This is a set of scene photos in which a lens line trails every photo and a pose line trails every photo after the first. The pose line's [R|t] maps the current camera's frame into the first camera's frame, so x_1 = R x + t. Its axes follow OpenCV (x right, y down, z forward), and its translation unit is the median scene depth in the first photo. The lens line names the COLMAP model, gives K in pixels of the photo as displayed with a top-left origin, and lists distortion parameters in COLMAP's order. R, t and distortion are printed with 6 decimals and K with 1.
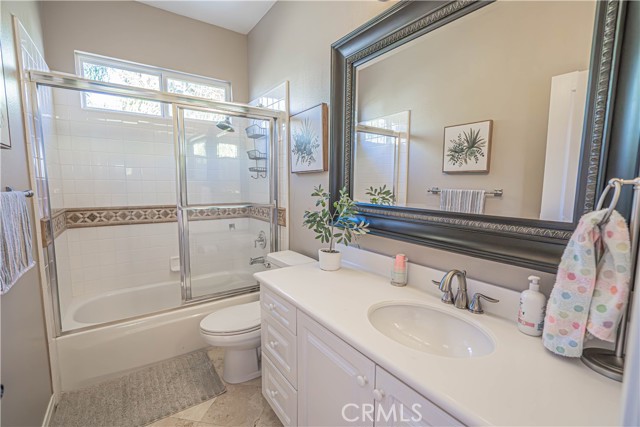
lens RADIAL K [[293.8, 0, 319.8], [0, 293.8, 218.8], [0, 0, 1]] dist [0.002933, 0.001558]
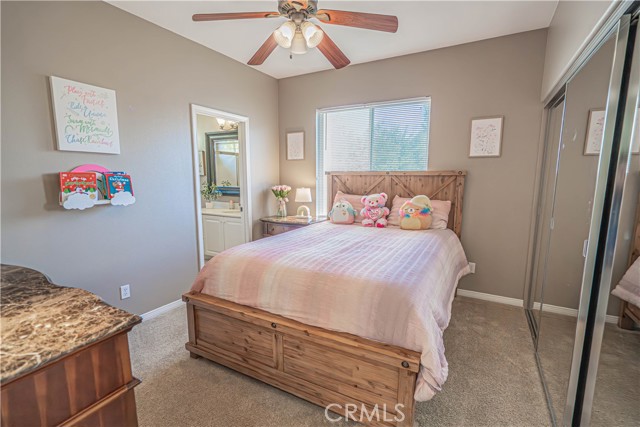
lens RADIAL K [[293.8, 0, 320.5], [0, 293.8, 215.6], [0, 0, 1]] dist [0.002933, 0.001558]
pose [[0.901404, -0.067005, 0.427762, -0.230758], [0.050460, 0.997478, 0.049914, 0.144049], [-0.430028, -0.023408, 0.902512, -2.151682]]
